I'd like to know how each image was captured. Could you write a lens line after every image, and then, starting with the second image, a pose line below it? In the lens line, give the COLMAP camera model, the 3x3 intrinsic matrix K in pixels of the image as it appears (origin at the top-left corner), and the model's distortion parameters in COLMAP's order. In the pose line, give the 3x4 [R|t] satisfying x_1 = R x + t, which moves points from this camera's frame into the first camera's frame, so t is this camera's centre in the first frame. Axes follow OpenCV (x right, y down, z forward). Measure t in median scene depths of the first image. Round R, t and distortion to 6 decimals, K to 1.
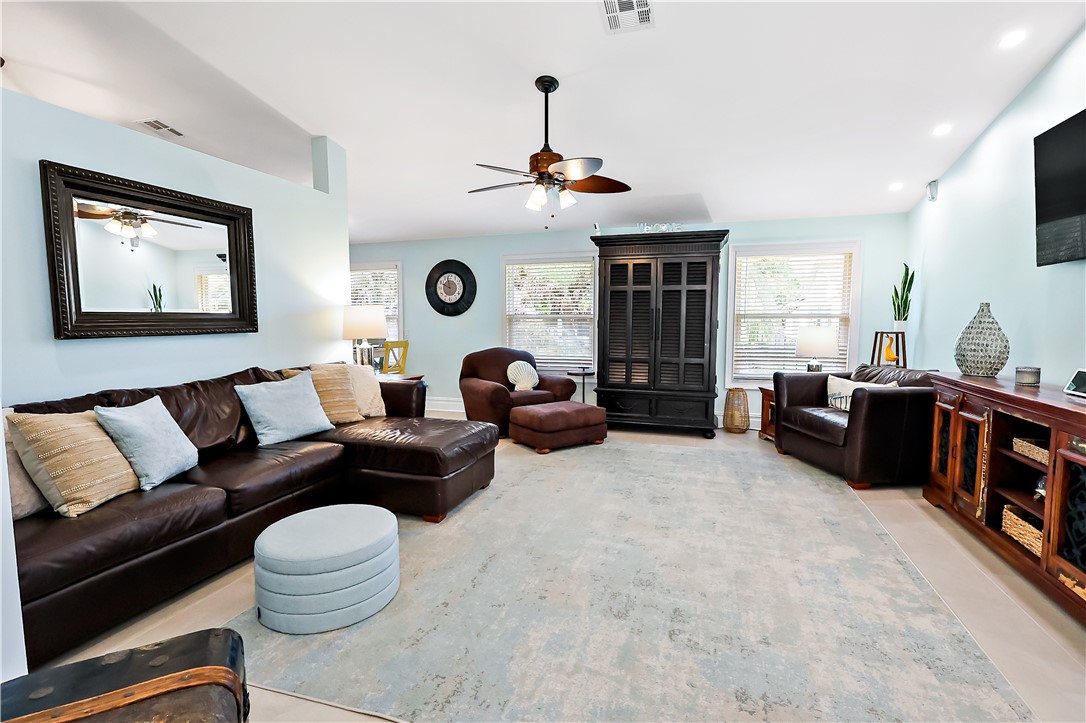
lens RADIAL K [[507.0, 0, 554.2], [0, 507.0, 361.9], [0, 0, 1]] dist [0.003329, 0.000705]
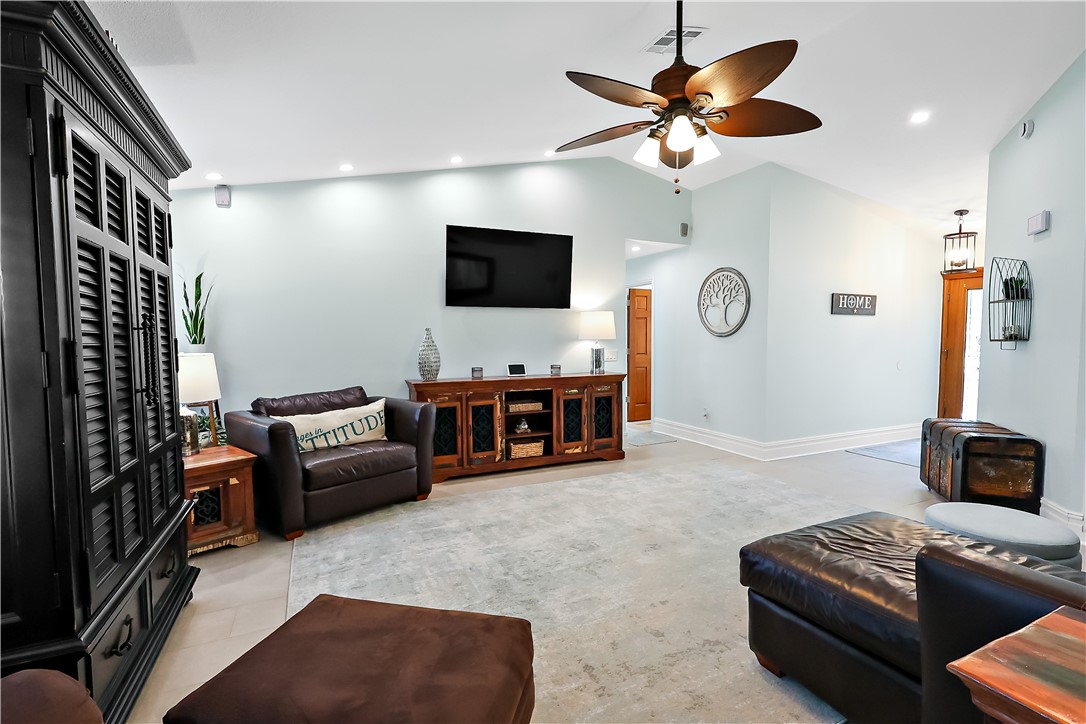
lens RADIAL K [[507.0, 0, 552.4], [0, 507.0, 363.2], [0, 0, 1]] dist [0.003329, 0.000705]
pose [[-0.682298, -0.031823, 0.730382, -0.456844], [0.070784, 0.991483, 0.109324, -0.166520], [-0.727640, 0.126291, -0.674234, 1.901569]]
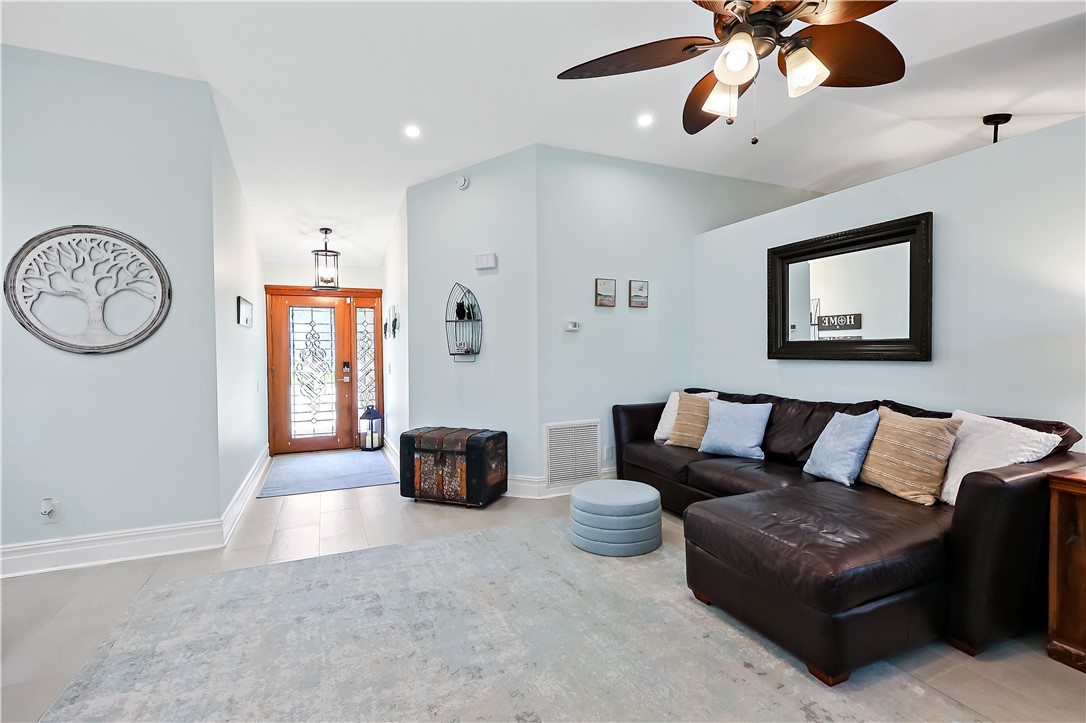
lens RADIAL K [[507.0, 0, 551.3], [0, 507.0, 364.2], [0, 0, 1]] dist [0.003329, 0.000705]
pose [[-0.750600, 0.030164, -0.660068, 0.503196], [-0.044838, 0.994330, 0.096427, -0.131178], [0.659234, 0.101975, -0.744991, 1.506802]]
